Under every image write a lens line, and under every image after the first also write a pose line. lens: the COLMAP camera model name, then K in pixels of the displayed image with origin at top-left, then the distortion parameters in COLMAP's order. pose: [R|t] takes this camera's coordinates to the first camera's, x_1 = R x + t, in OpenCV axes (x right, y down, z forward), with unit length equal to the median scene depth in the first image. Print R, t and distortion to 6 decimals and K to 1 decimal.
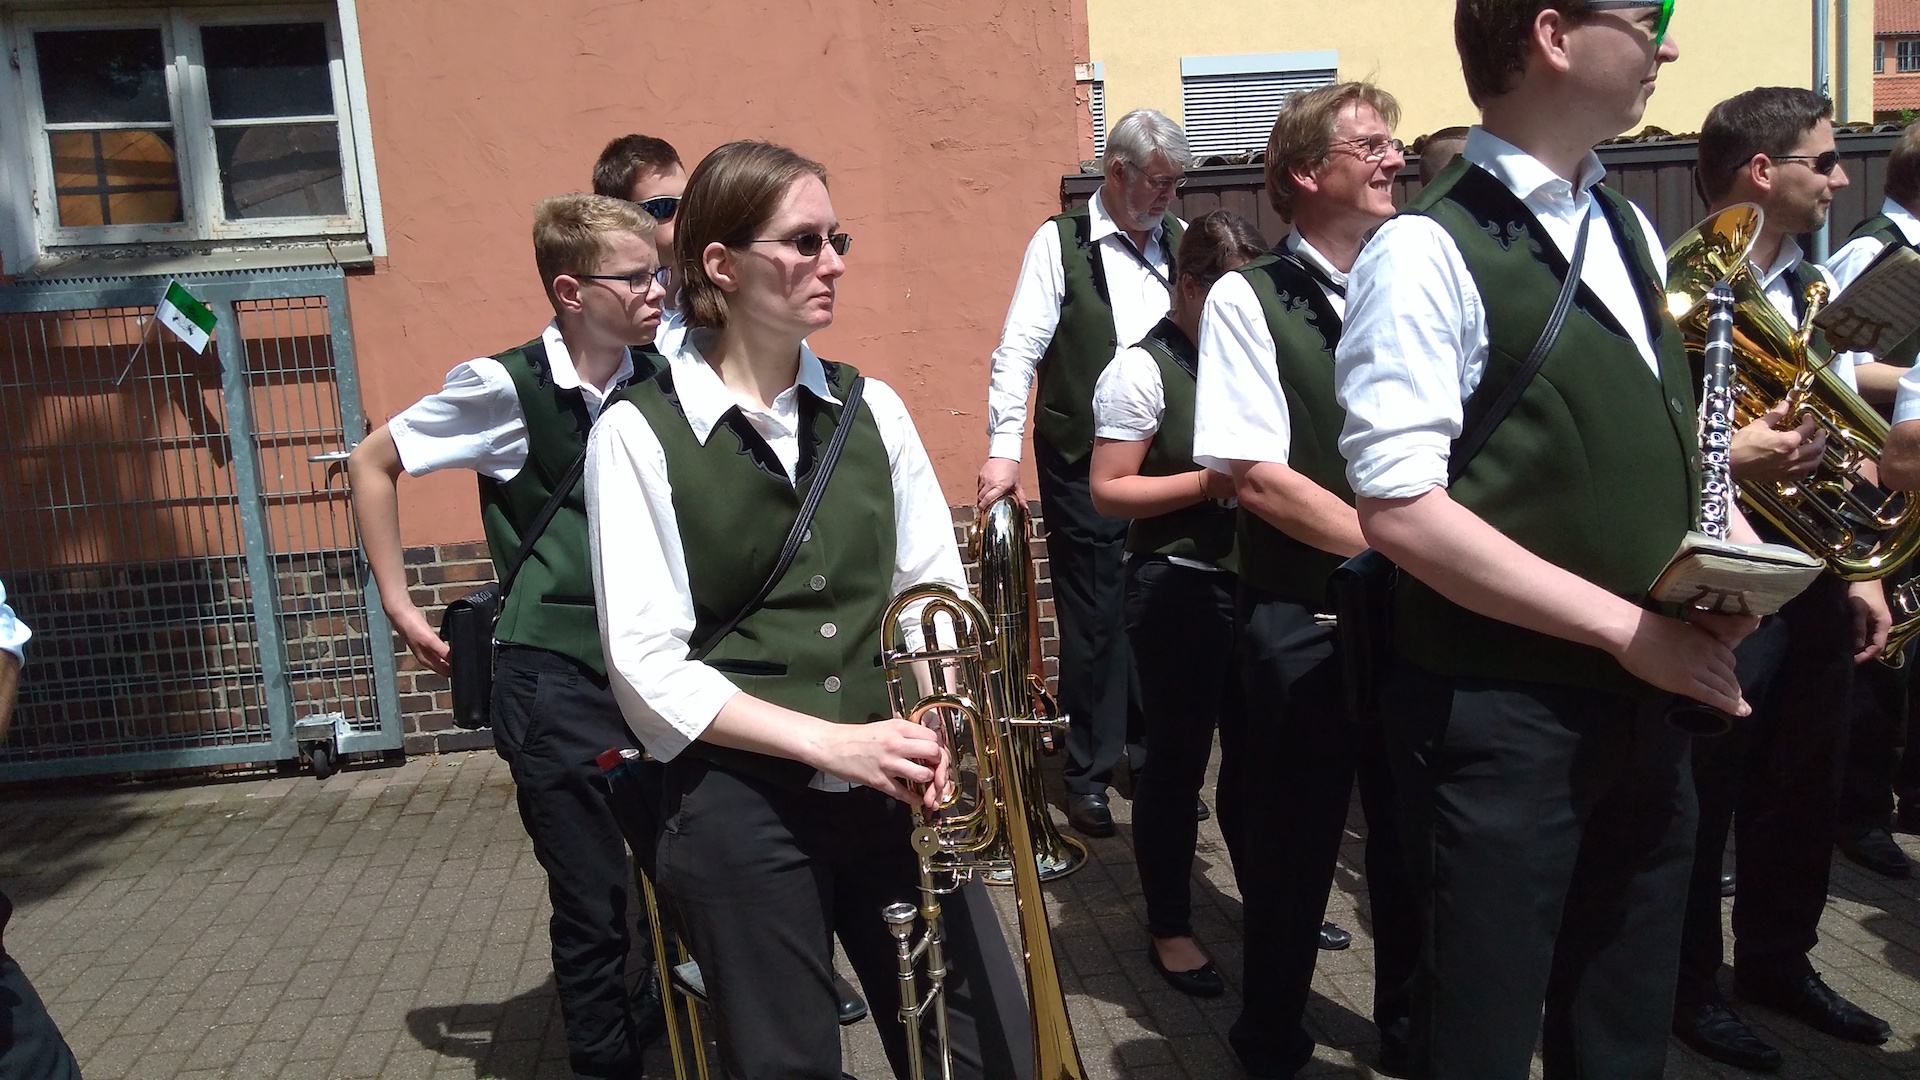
lens RADIAL K [[1510.2, 0, 966.0], [0, 1510.2, 572.8], [0, 0, 1]] dist [0.064142, -0.088642]
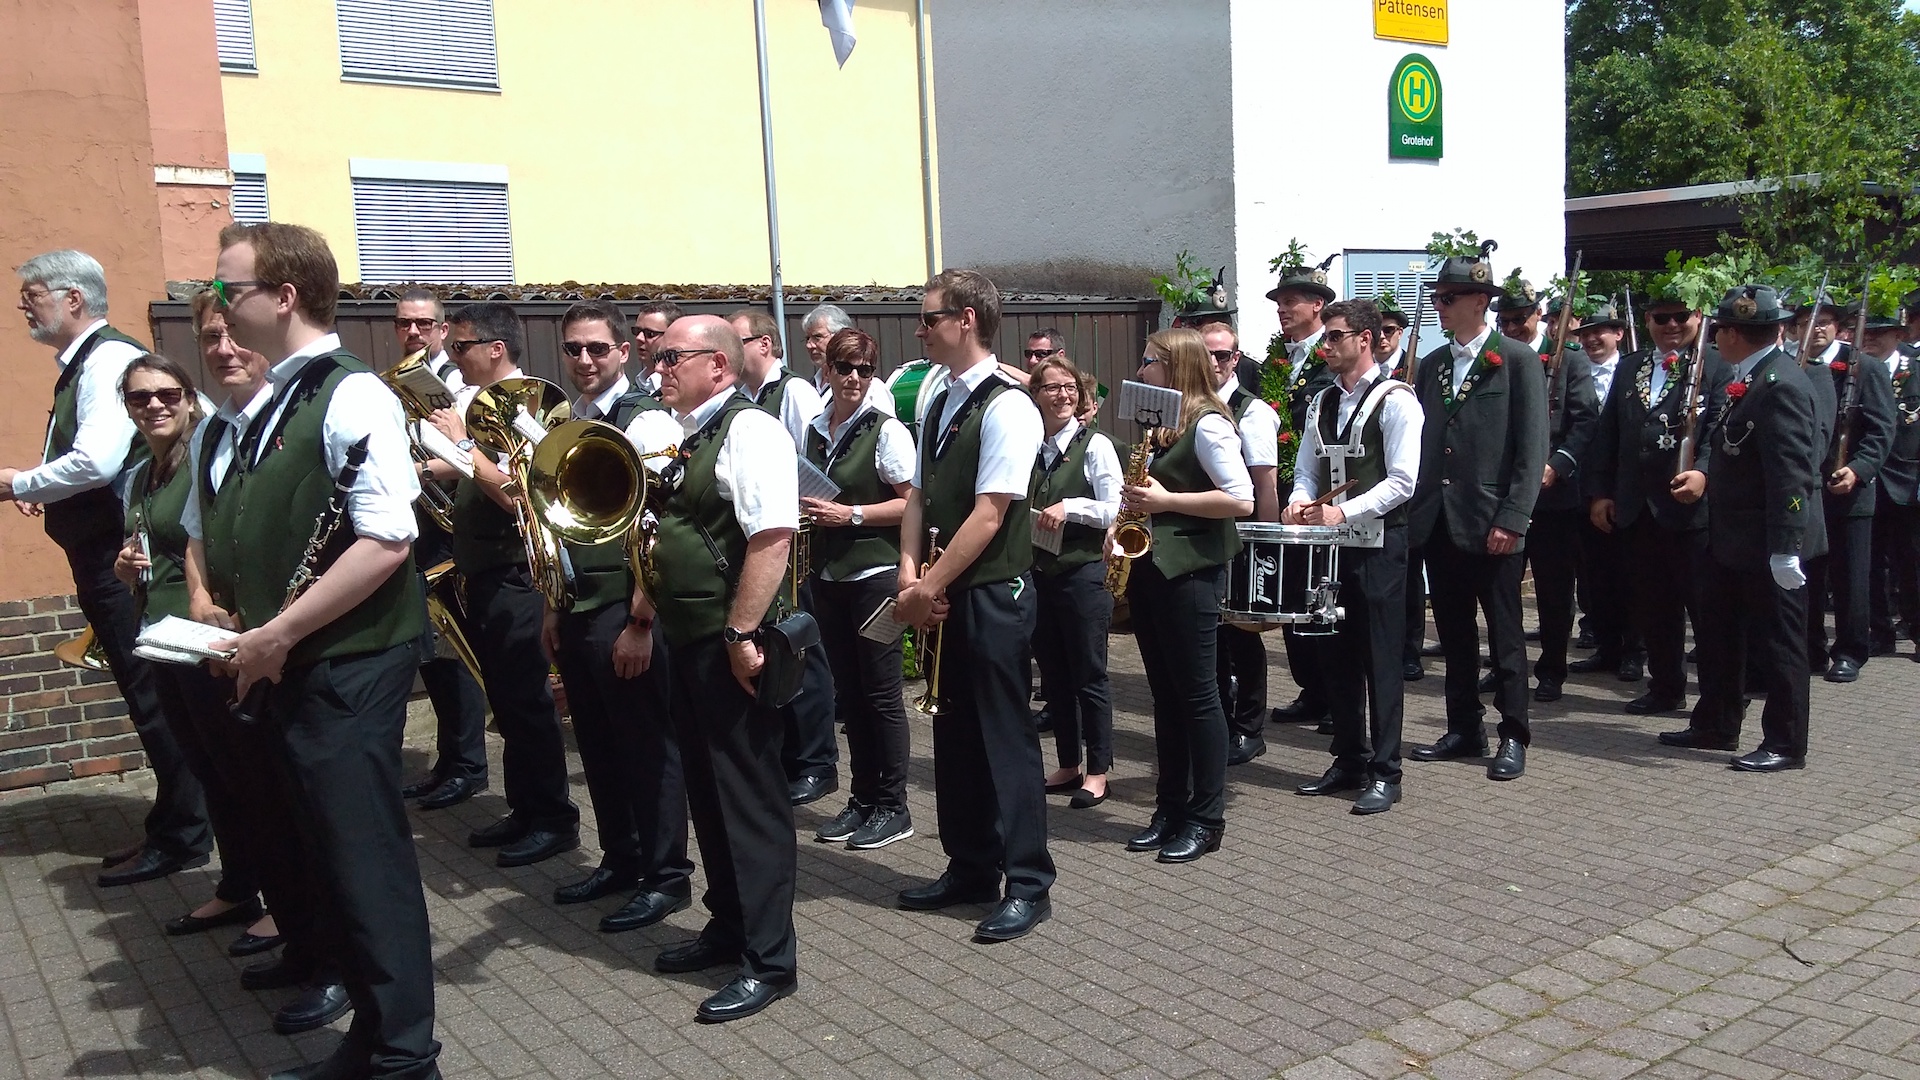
lens RADIAL K [[1516.9, 0, 966.1], [0, 1516.9, 531.3], [0, 0, 1]] dist [0.080814, -0.115502]
pose [[0.880213, -0.024427, 0.473950, 0.054158], [0.065563, 0.995358, -0.070462, 0.031228], [-0.470028, 0.093095, 0.877728, -0.291001]]
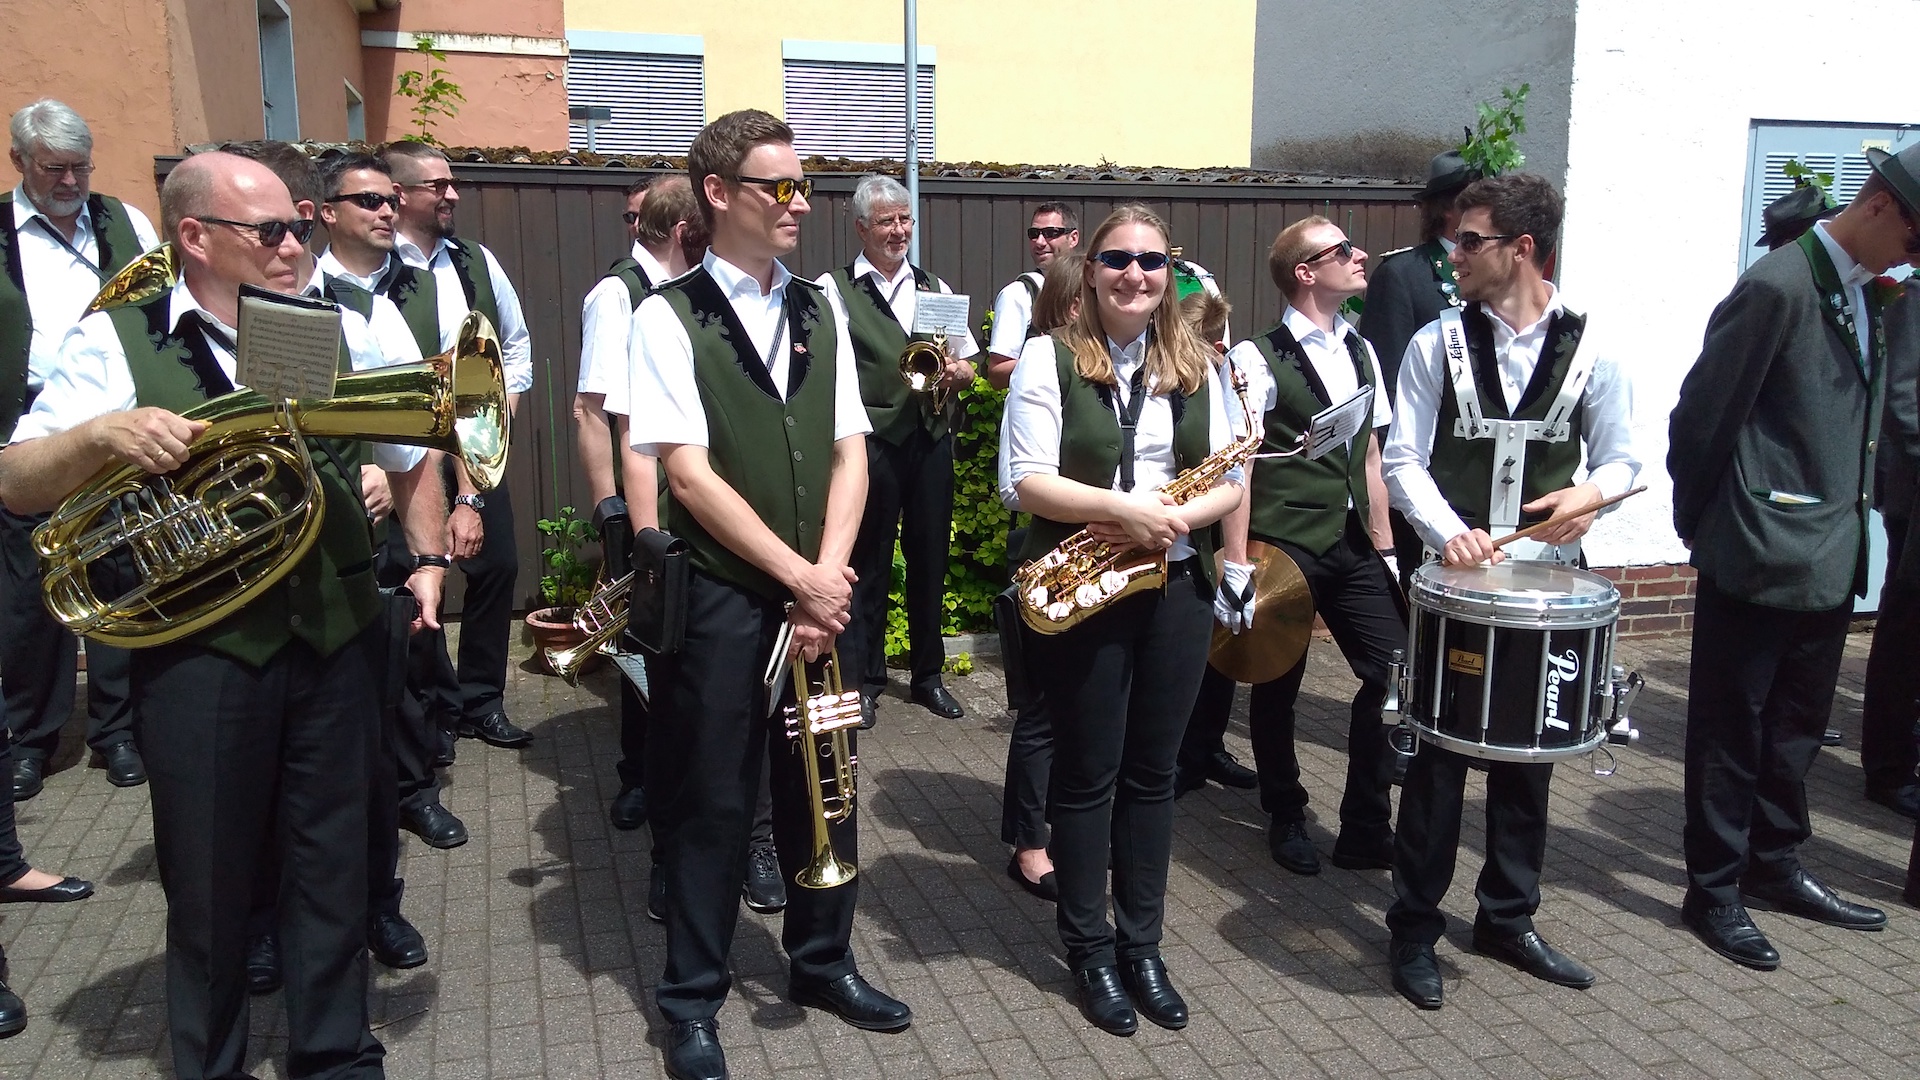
lens RADIAL K [[1499.0, 0, 960.6], [0, 1499.0, 556.5], [0, 0, 1]] dist [0.082529, -0.108133]
pose [[0.986446, 0.031459, 0.161044, 0.462453], [-0.033145, 0.999420, 0.007793, -0.019561], [-0.160705, -0.013026, 0.986916, -0.104075]]
